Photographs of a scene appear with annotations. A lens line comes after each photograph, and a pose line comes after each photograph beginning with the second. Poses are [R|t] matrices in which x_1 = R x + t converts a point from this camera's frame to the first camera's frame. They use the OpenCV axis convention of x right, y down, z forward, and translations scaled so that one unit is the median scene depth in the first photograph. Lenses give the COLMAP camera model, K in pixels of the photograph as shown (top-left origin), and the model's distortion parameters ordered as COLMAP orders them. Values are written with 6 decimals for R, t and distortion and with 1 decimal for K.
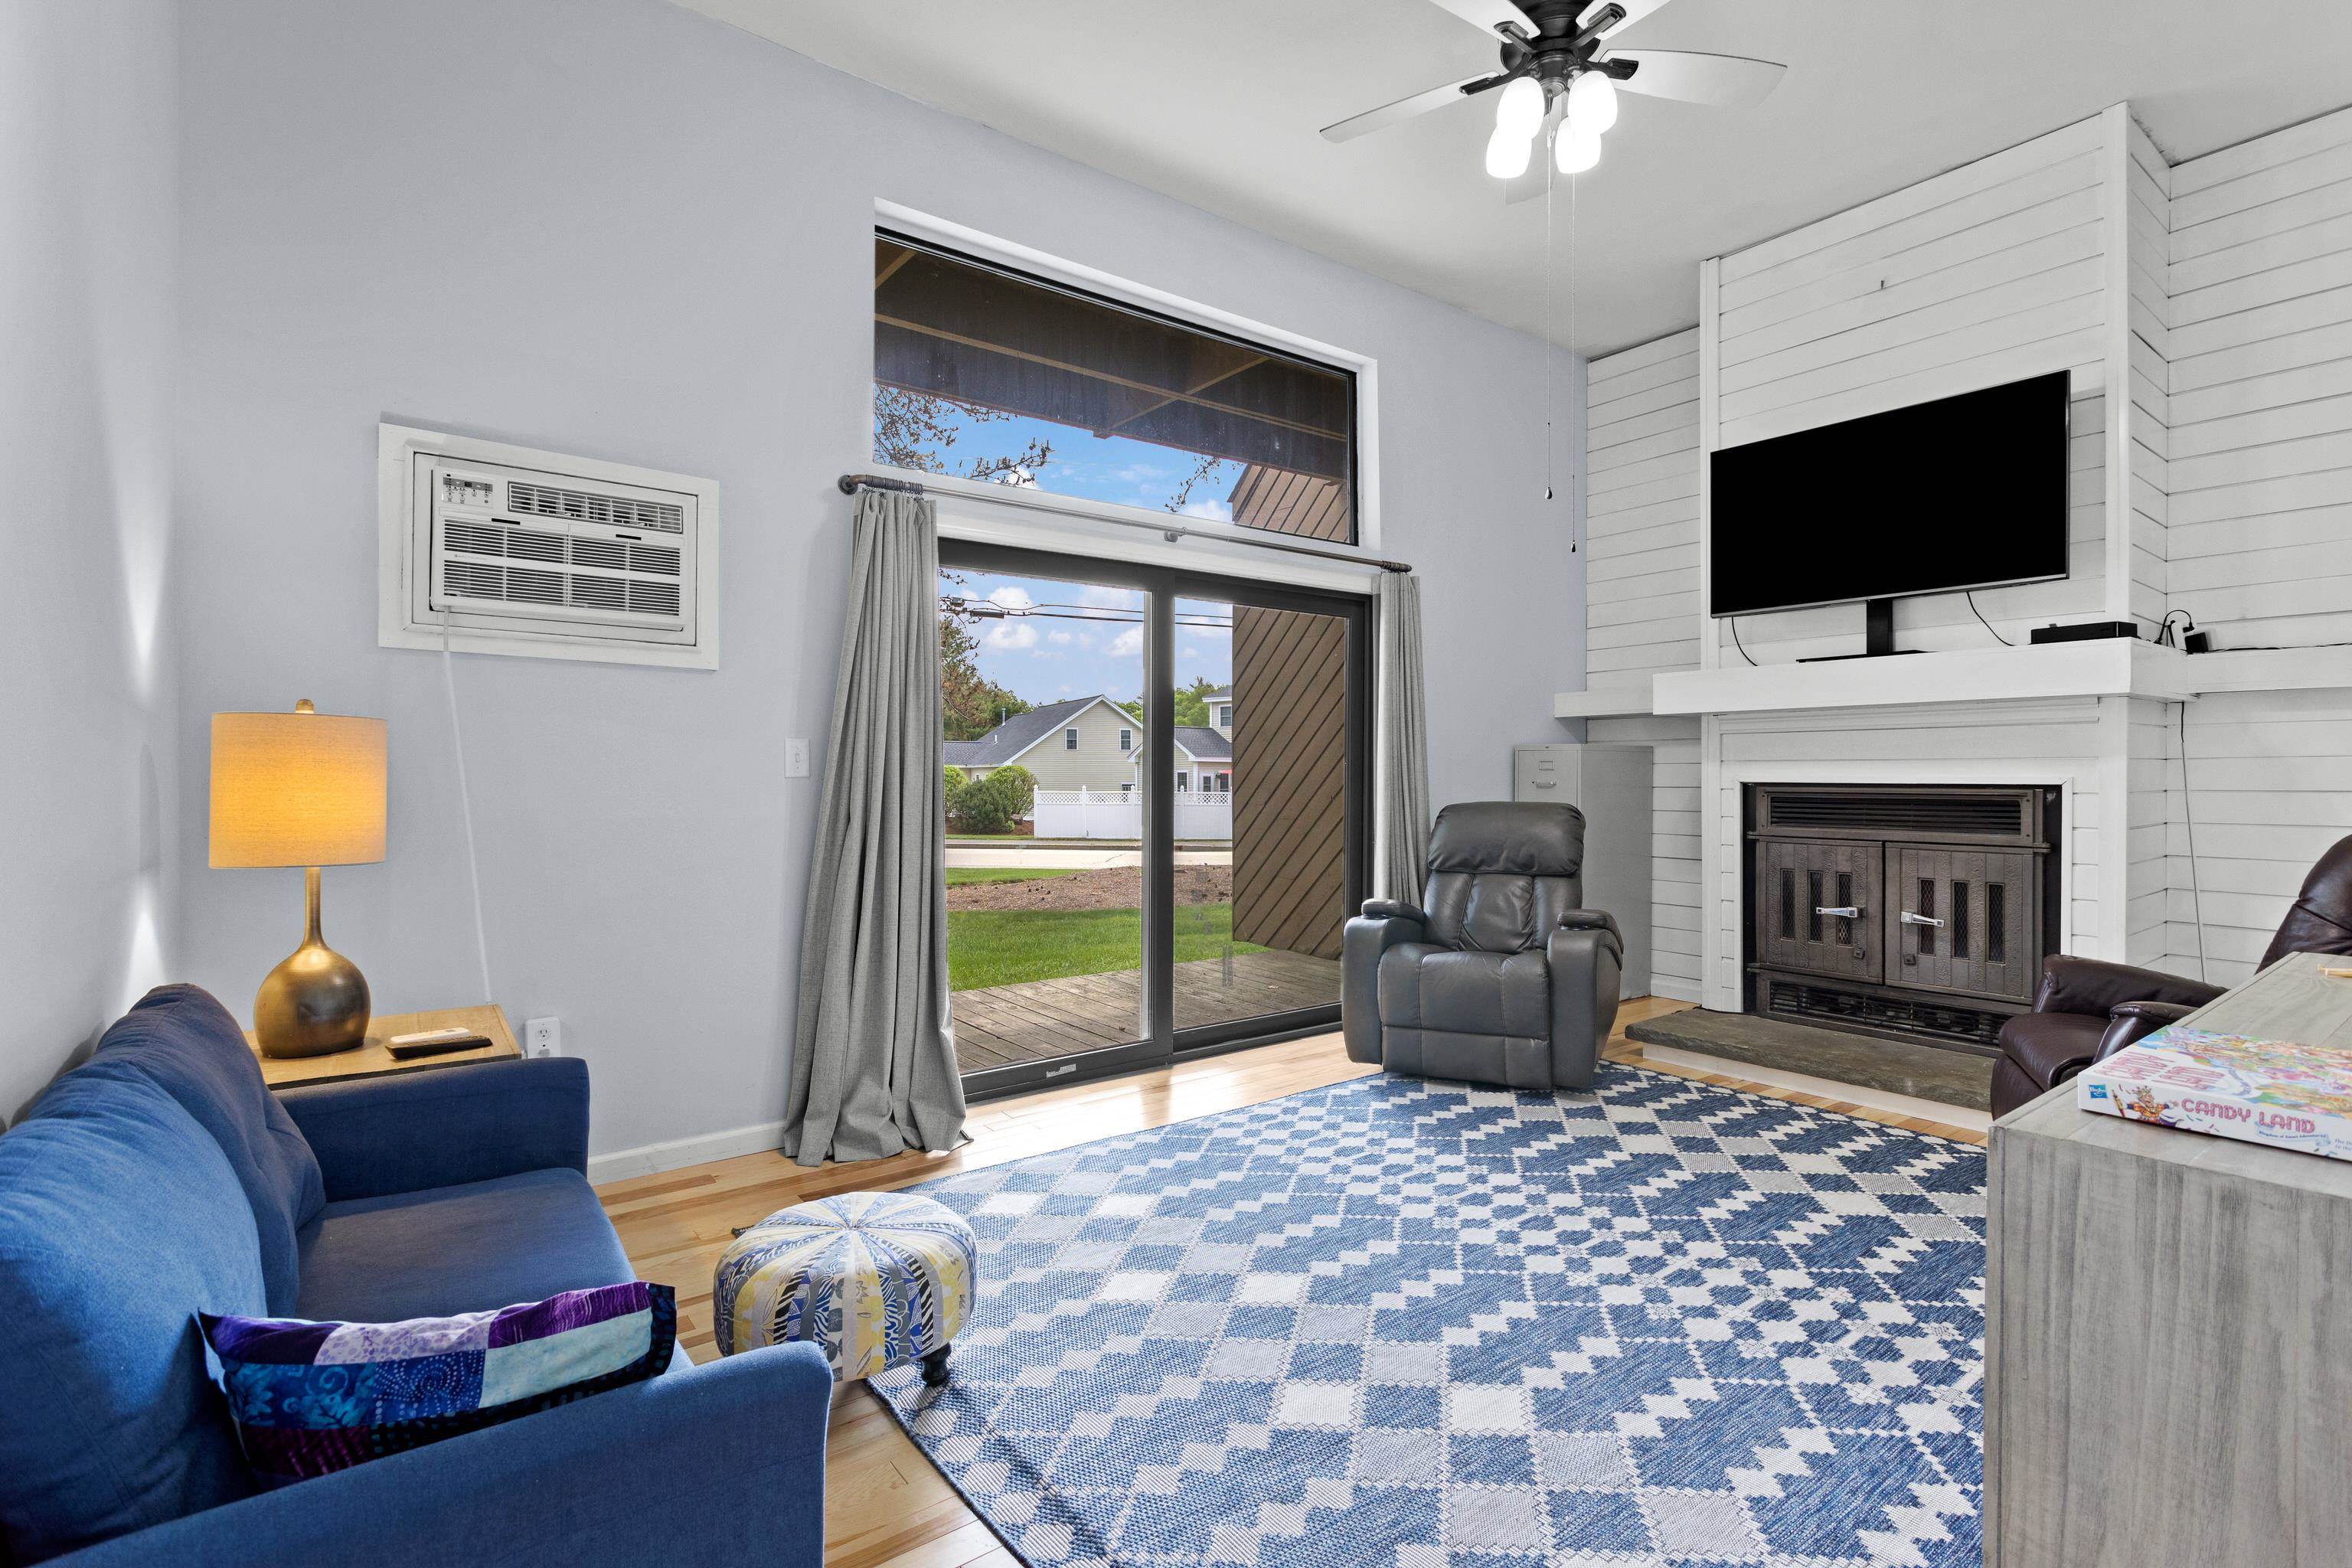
lens RADIAL K [[1113.1, 0, 1181.3], [0, 1113.1, 772.4], [0, 0, 1]] dist [-0.004397, 0.002327]
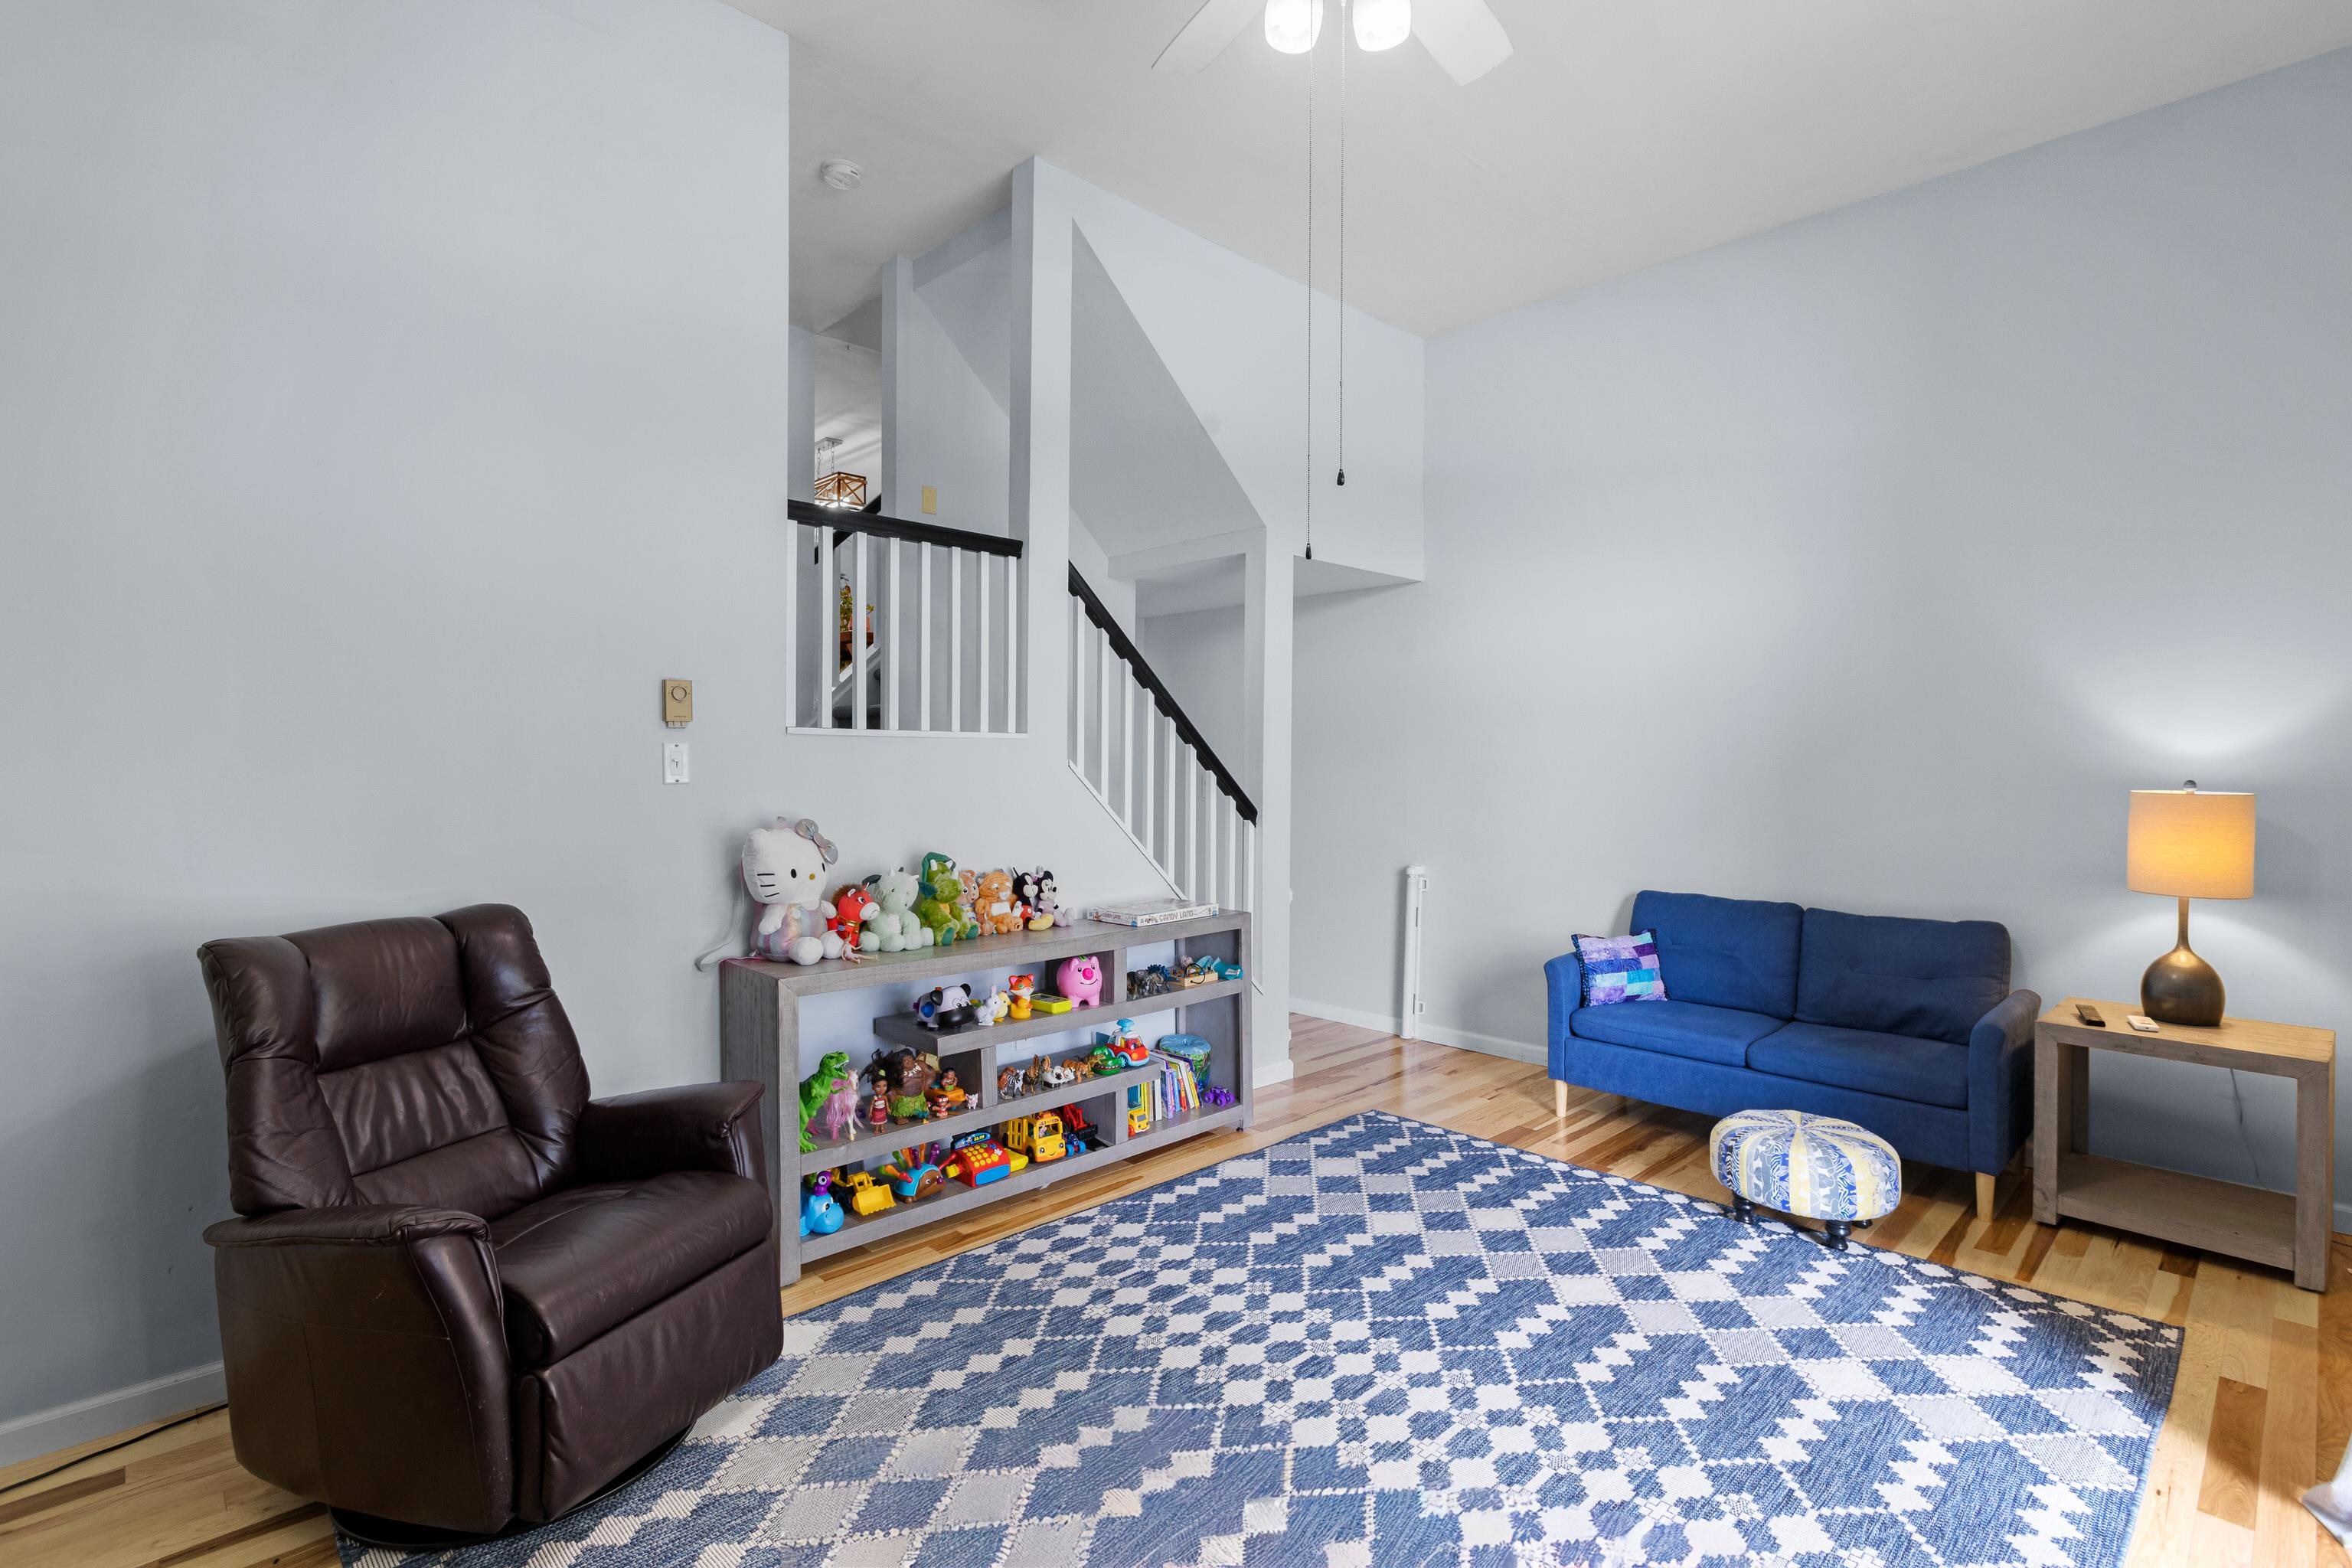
lens RADIAL K [[1113.1, 0, 1177.5], [0, 1113.1, 770.1], [0, 0, 1]] dist [-0.004397, 0.002327]
pose [[-0.993003, -0.000709, -0.118083, 0.453670], [-0.001521, 0.999976, 0.006793, -0.055355], [0.118075, 0.006925, -0.992981, 1.491712]]
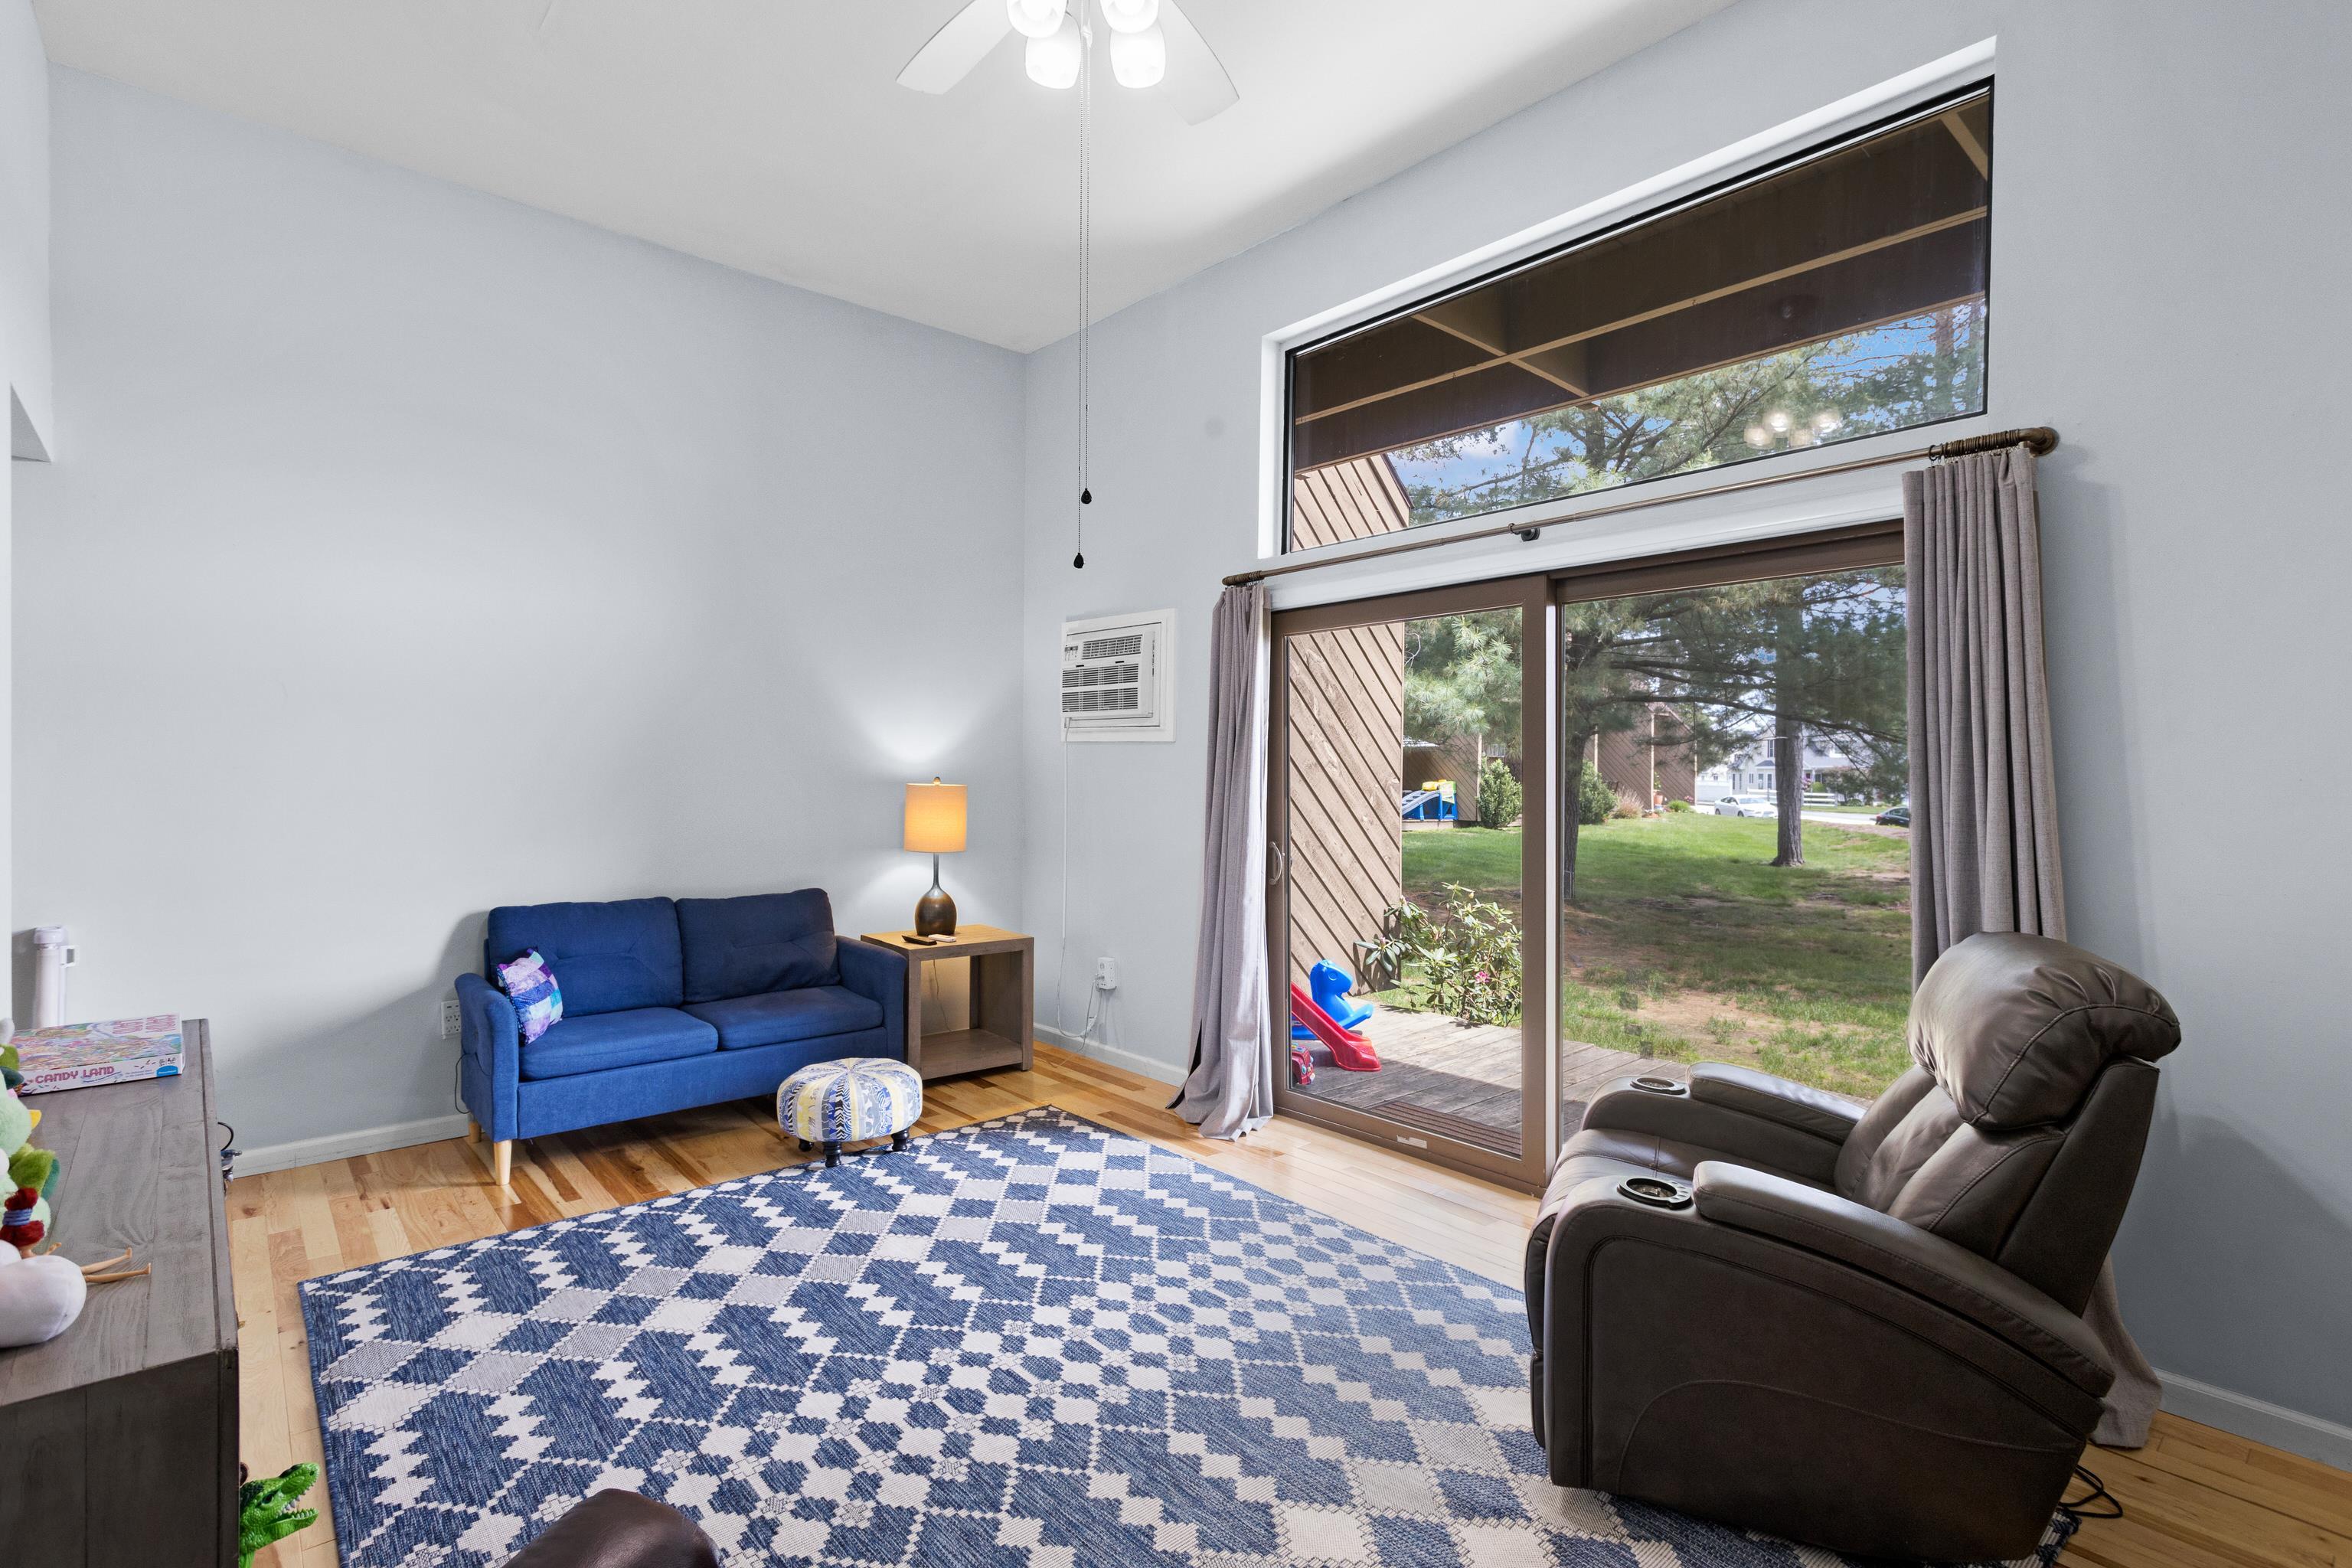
lens RADIAL K [[1113.1, 0, 1193.0], [0, 1113.1, 785.5], [0, 0, 1]] dist [-0.004397, 0.002327]
pose [[0.071986, 0.014869, -0.997295, 0.964591], [-0.005635, 0.999879, 0.014501, -0.054354], [0.997390, 0.004575, 0.072061, 0.884172]]
